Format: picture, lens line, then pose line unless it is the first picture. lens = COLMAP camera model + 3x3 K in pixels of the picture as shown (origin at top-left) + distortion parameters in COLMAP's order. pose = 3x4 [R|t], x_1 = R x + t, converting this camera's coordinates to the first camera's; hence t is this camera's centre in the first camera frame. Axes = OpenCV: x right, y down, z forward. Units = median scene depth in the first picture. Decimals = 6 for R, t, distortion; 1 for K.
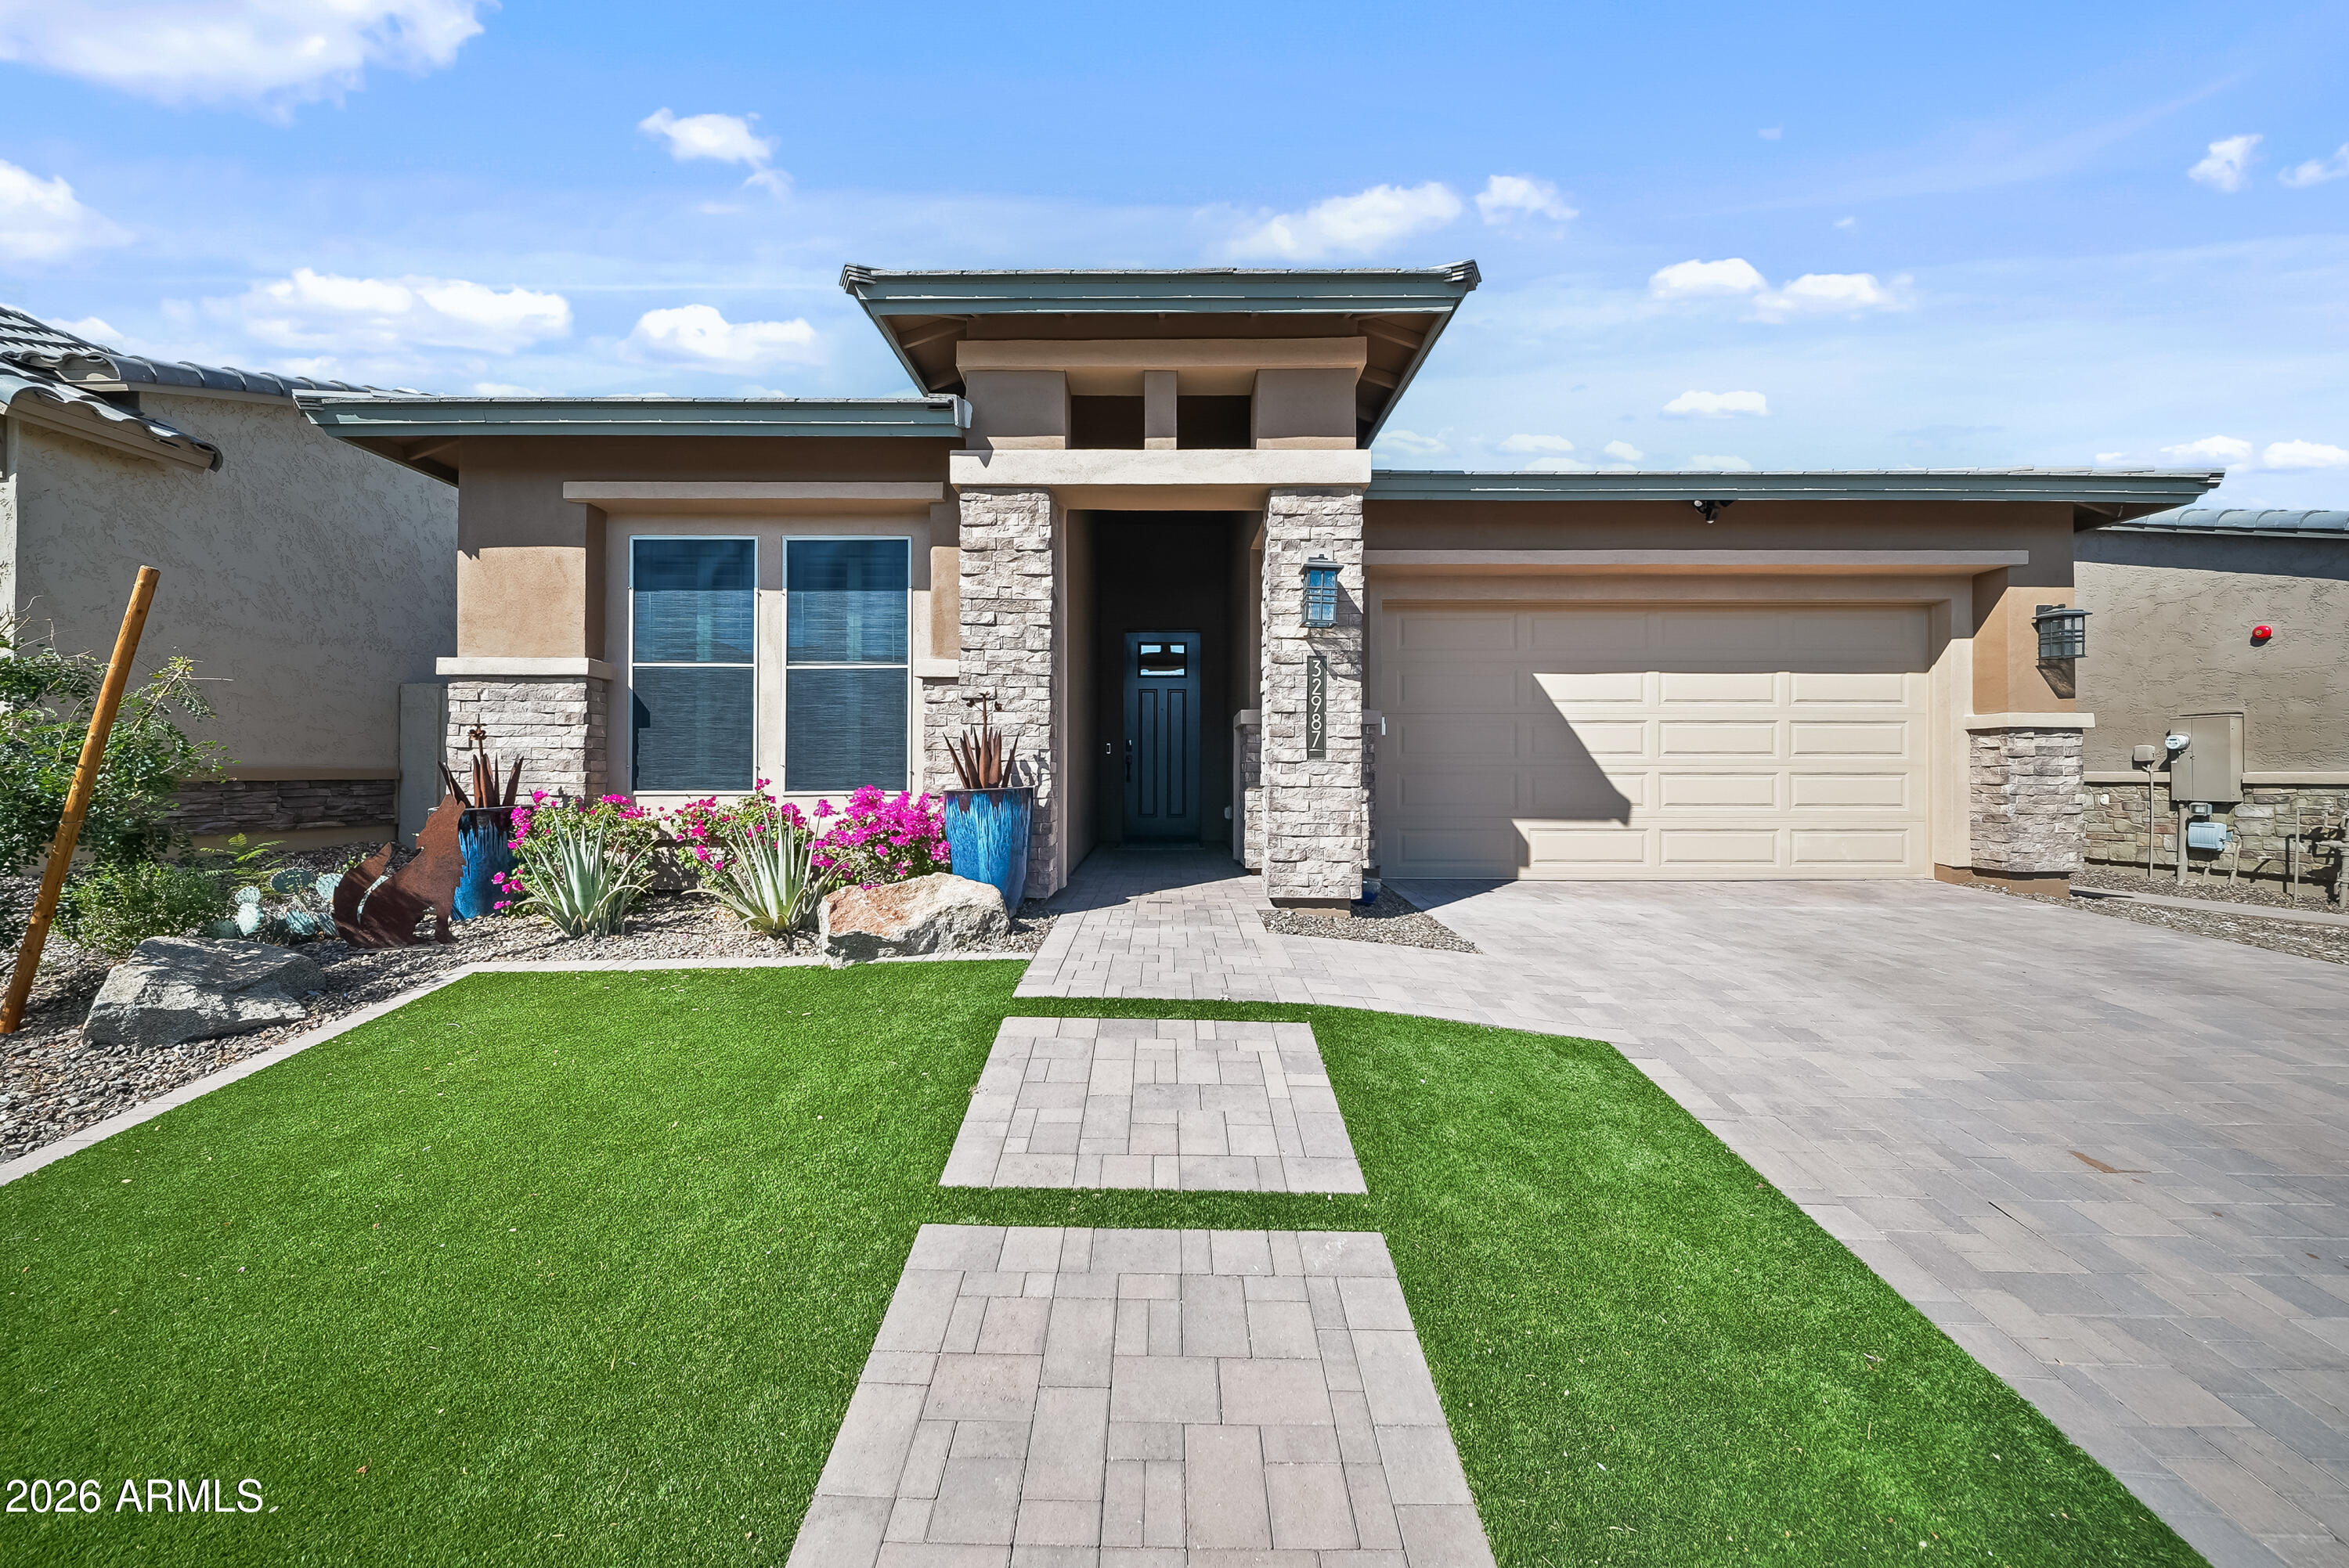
lens RADIAL K [[840.5, 0, 1170.2], [0, 840.5, 771.7], [0, 0, 1]] dist [-0.002293, -0.003333]
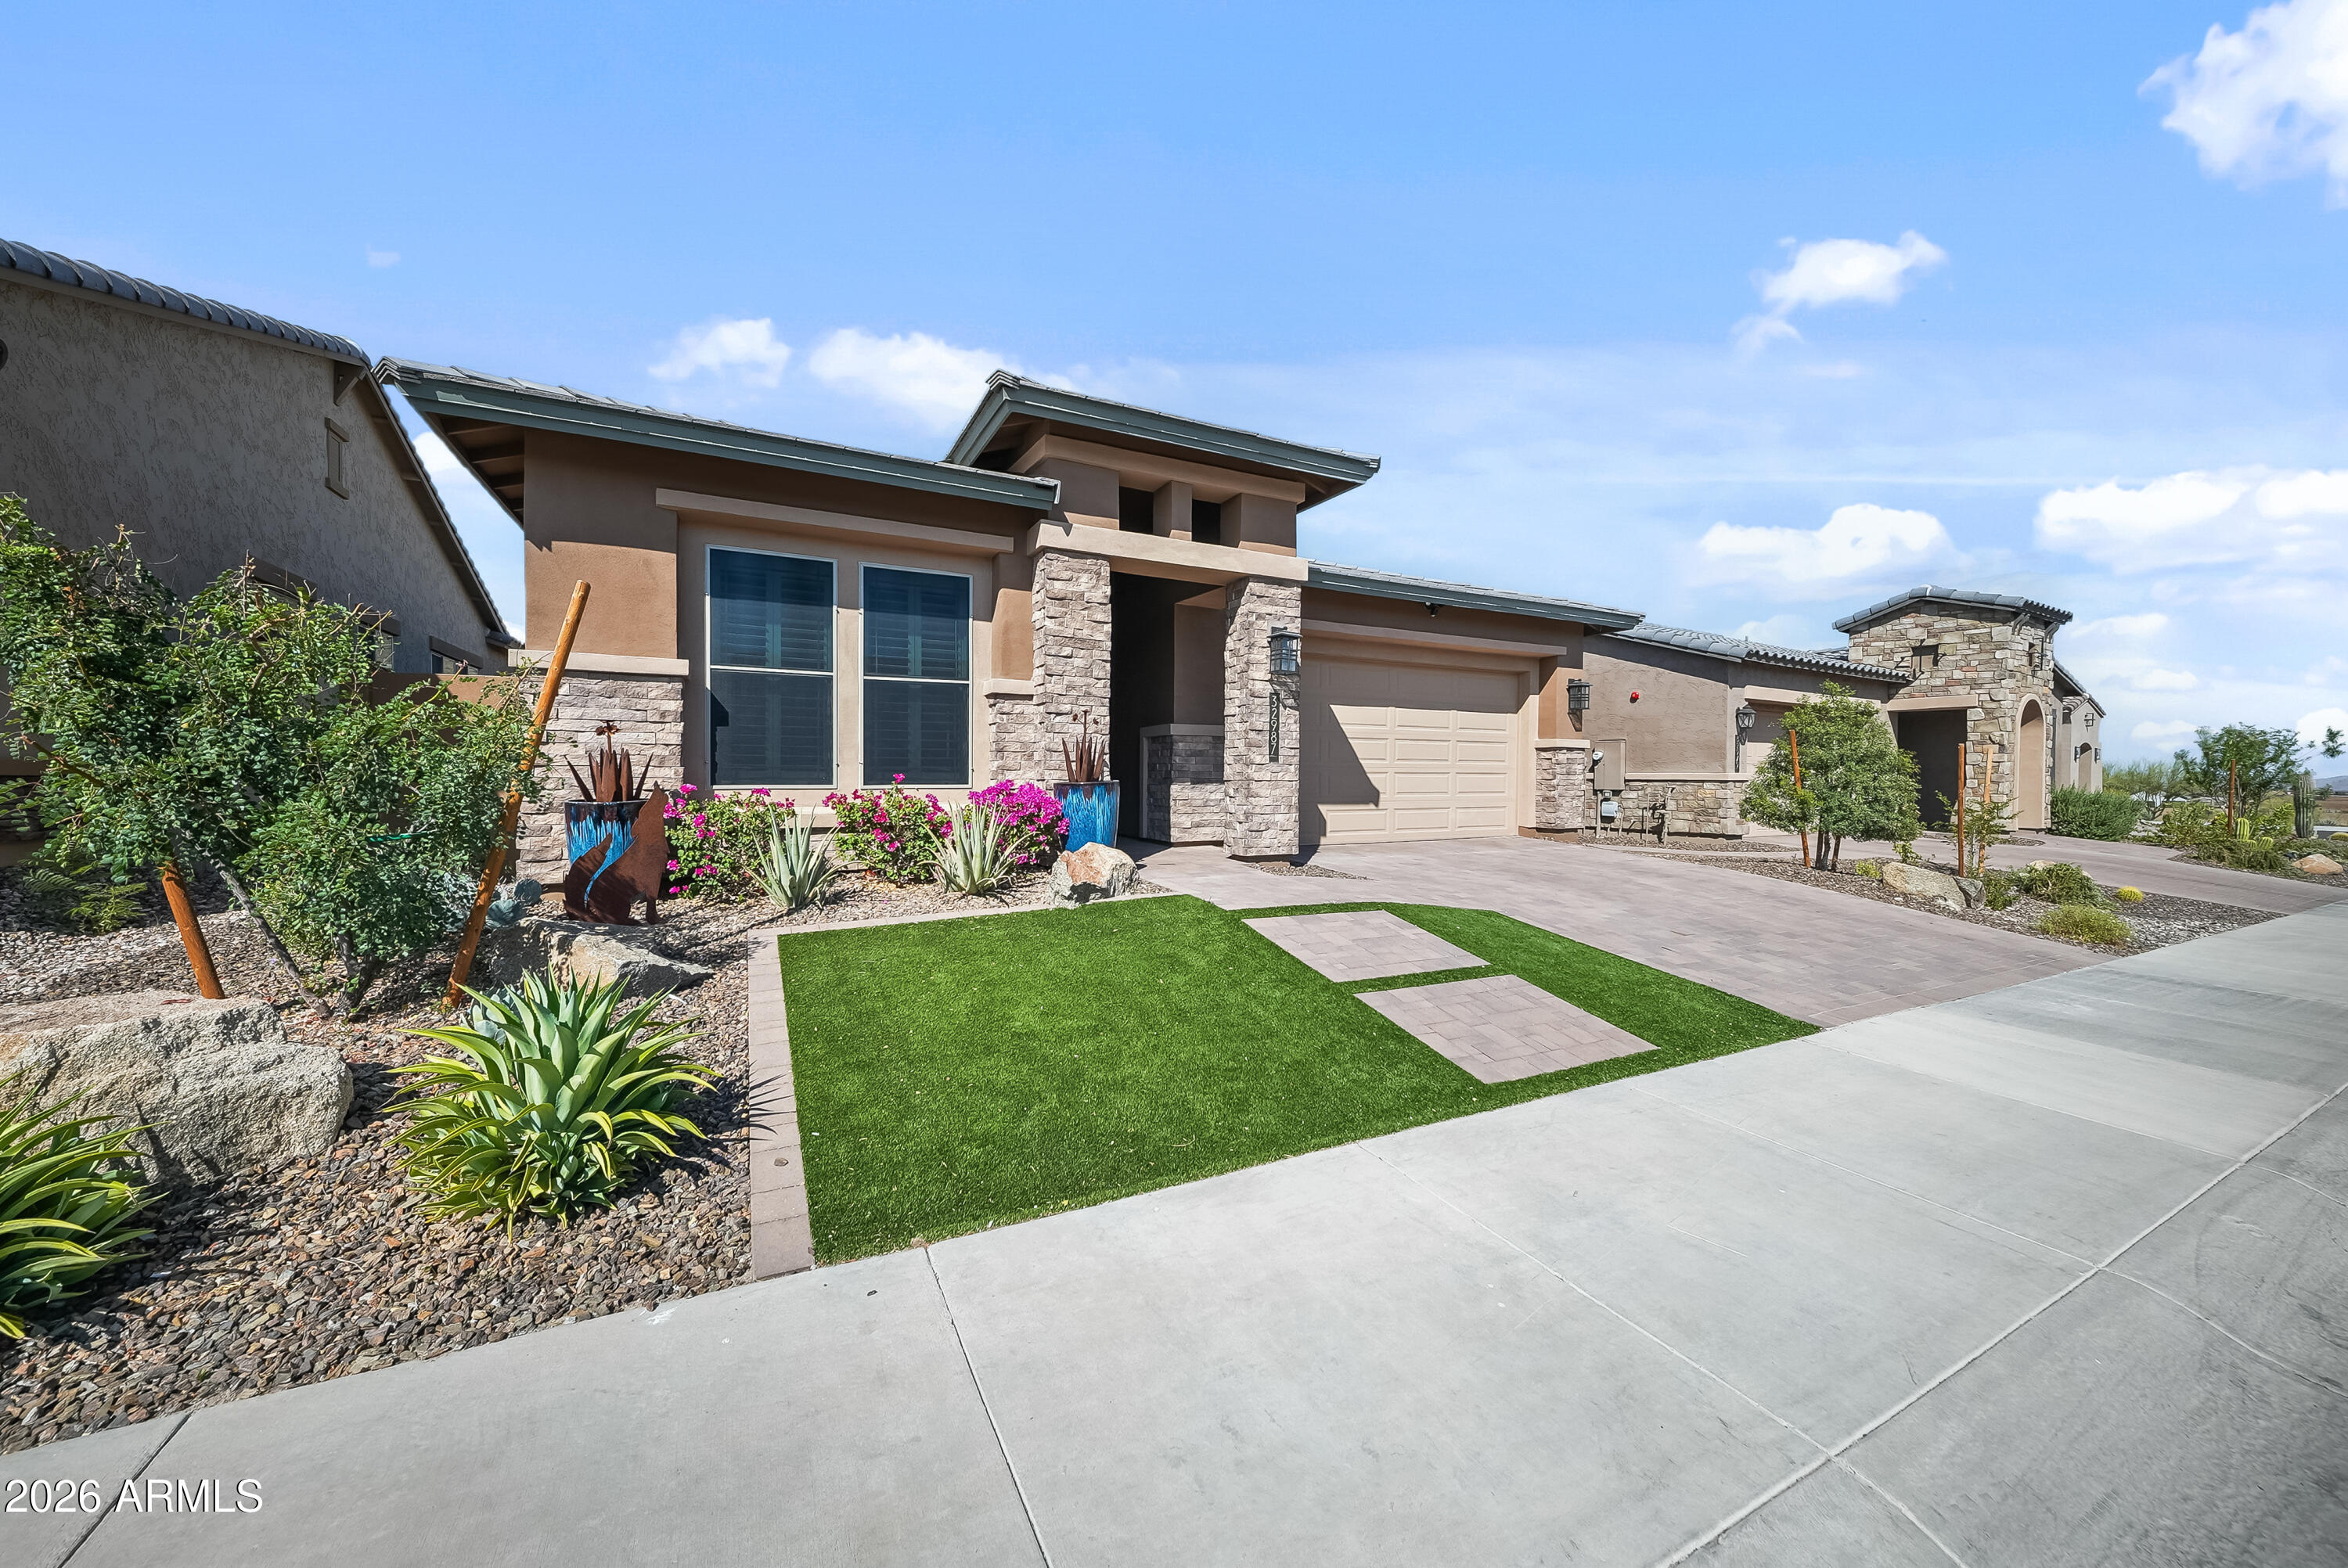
lens RADIAL K [[837.9, 0, 1172.3], [0, 837.9, 790.5], [0, 0, 1]] dist [-0.005963, -0.000333]
pose [[0.885039, -0.006456, 0.465472, -0.639222], [-0.004431, 0.999742, 0.022291, 0.003096], [-0.465496, -0.021791, 0.884782, -0.222089]]
